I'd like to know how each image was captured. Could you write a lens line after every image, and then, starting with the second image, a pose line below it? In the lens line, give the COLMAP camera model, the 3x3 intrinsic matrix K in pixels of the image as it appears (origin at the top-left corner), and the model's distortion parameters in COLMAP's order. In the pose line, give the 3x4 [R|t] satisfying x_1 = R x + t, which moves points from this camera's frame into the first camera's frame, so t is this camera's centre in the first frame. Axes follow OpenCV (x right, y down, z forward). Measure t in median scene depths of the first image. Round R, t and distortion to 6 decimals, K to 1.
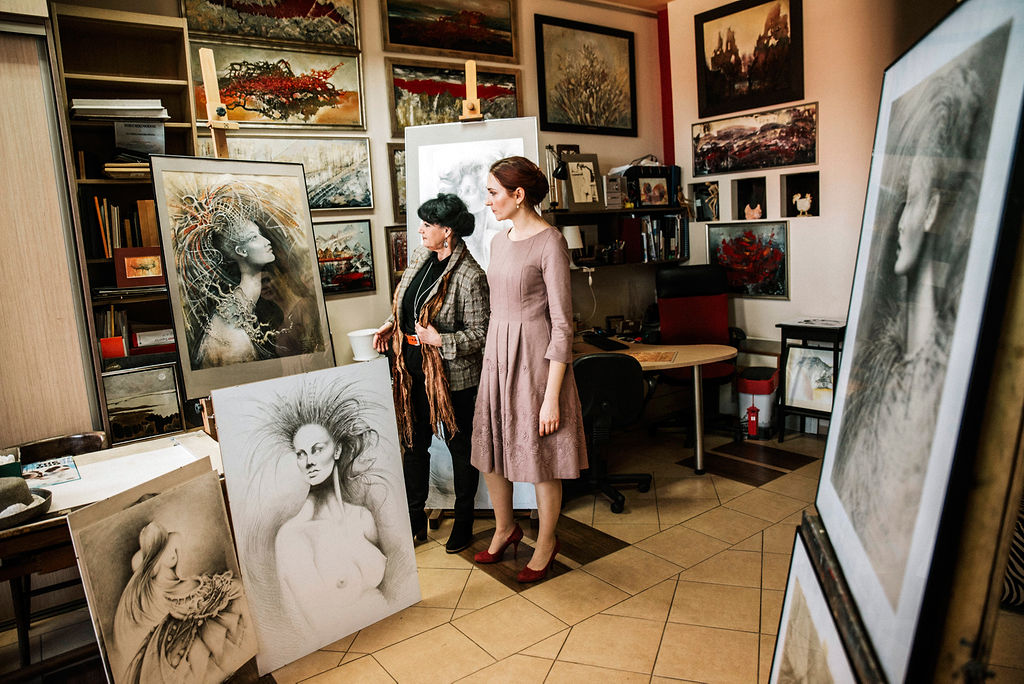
lens RADIAL K [[732.3, 0, 512.0], [0, 732.3, 342.0], [0, 0, 1]] dist [-0.056796, 0.003017]
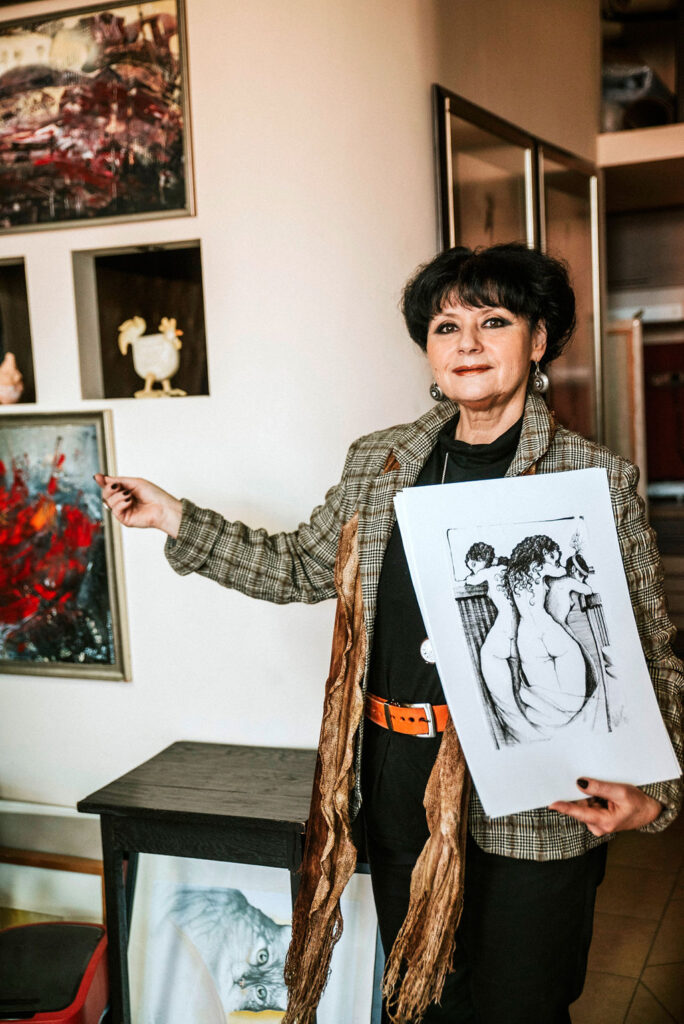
lens RADIAL K [[1287.8, 0, 342.0], [0, 1287.8, 512.0], [0, 0, 1]] dist [0.011624, 0.013971]
pose [[0.872631, -0.034292, 0.487175, 0.213661], [0.070347, 0.995955, -0.055899, -0.093141], [-0.483288, 0.083051, 0.871513, 0.517993]]
